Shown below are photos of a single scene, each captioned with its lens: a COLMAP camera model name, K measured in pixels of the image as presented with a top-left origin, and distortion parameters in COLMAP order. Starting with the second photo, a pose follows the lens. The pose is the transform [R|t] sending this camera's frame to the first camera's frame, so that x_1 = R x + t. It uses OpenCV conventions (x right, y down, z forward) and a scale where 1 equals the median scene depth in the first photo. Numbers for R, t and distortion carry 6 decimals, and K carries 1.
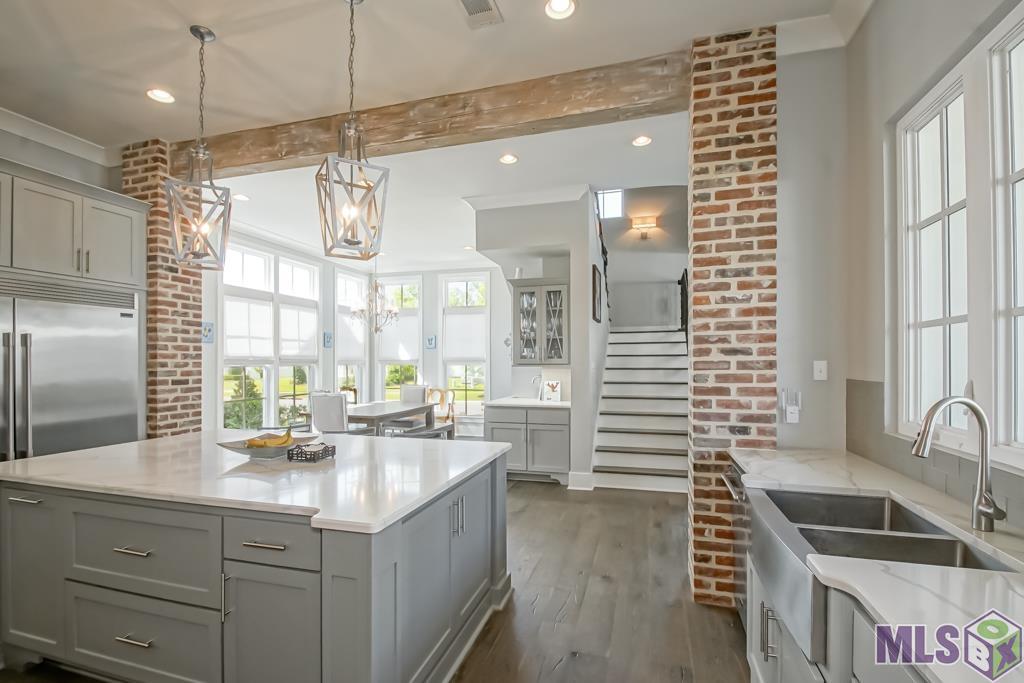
lens RADIAL K [[470.8, 0, 516.0], [0, 470.8, 357.9], [0, 0, 1]] dist [0.002164, 0.000227]
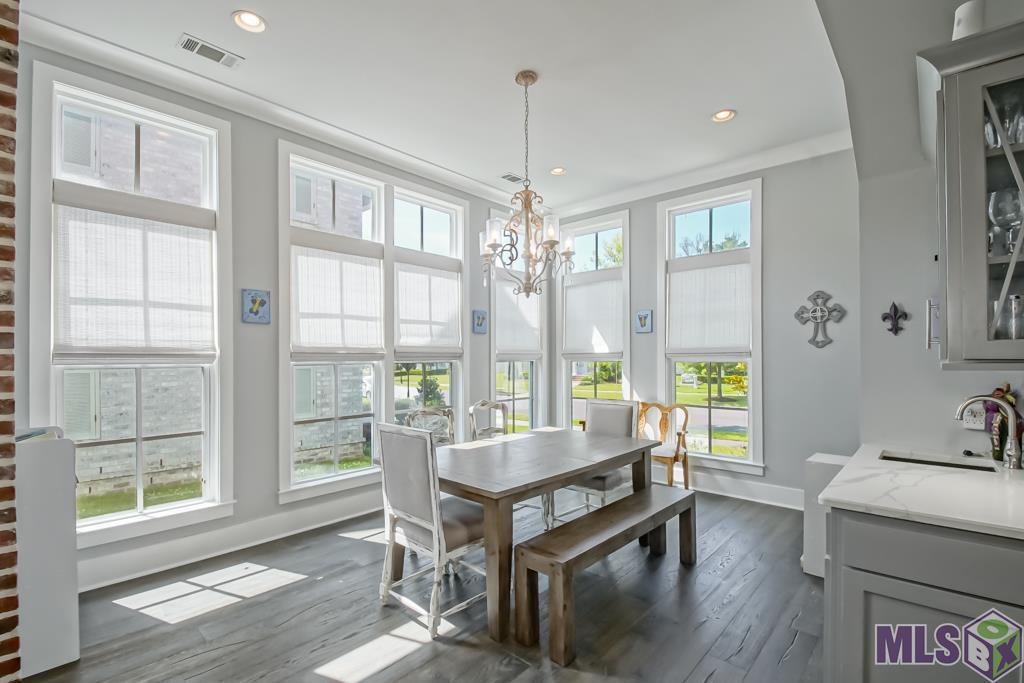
lens RADIAL K [[470.8, 0, 516.0], [0, 470.8, 357.9], [0, 0, 1]] dist [0.002164, 0.000227]
pose [[0.900338, -0.001536, -0.435189, -0.150345], [0.005279, 0.999959, 0.007392, 0.011319], [0.435160, -0.008952, 0.900309, 0.869497]]
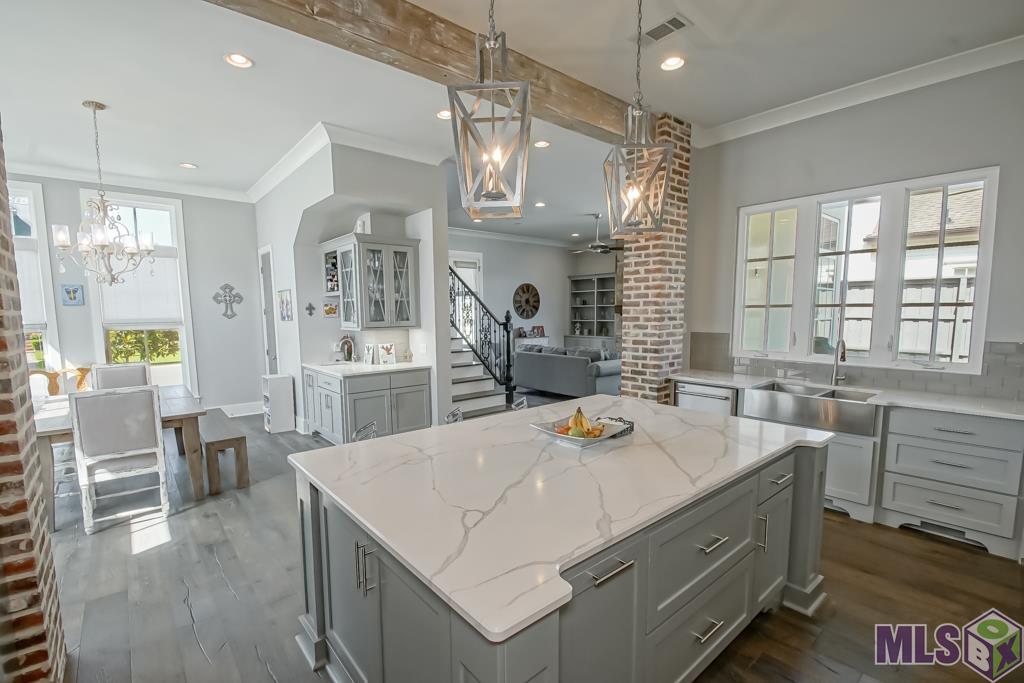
lens RADIAL K [[455.6, 0, 493.0], [0, 455.6, 361.4], [0, 0, 1]] dist [0.000916, -0.000065]
pose [[0.564468, -0.097104, 0.819724, -0.799478], [0.002244, 0.993233, 0.116113, -0.033467], [-0.825452, -0.063703, 0.560866, 0.384170]]
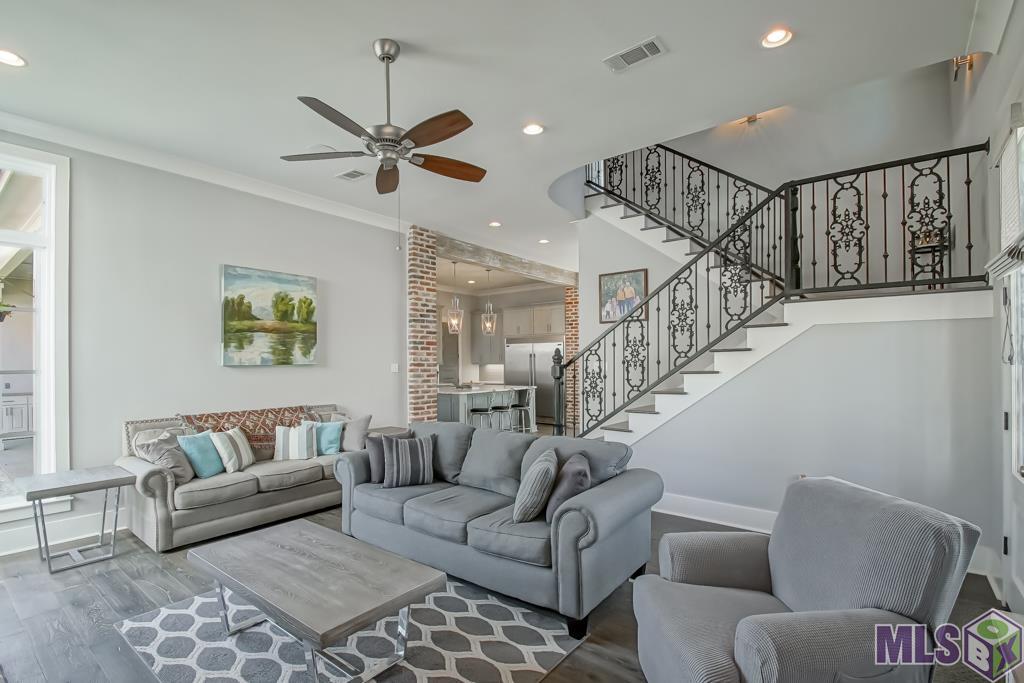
lens RADIAL K [[473.4, 0, 498.4], [0, 473.4, 361.9], [0, 0, 1]] dist [0.000896, -0.007568]
pose [[-0.384400, 0.006054, -0.923147, 1.642820], [0.010182, 0.999945, 0.002318, -0.001516], [0.923111, -0.008509, -0.384441, 1.553812]]
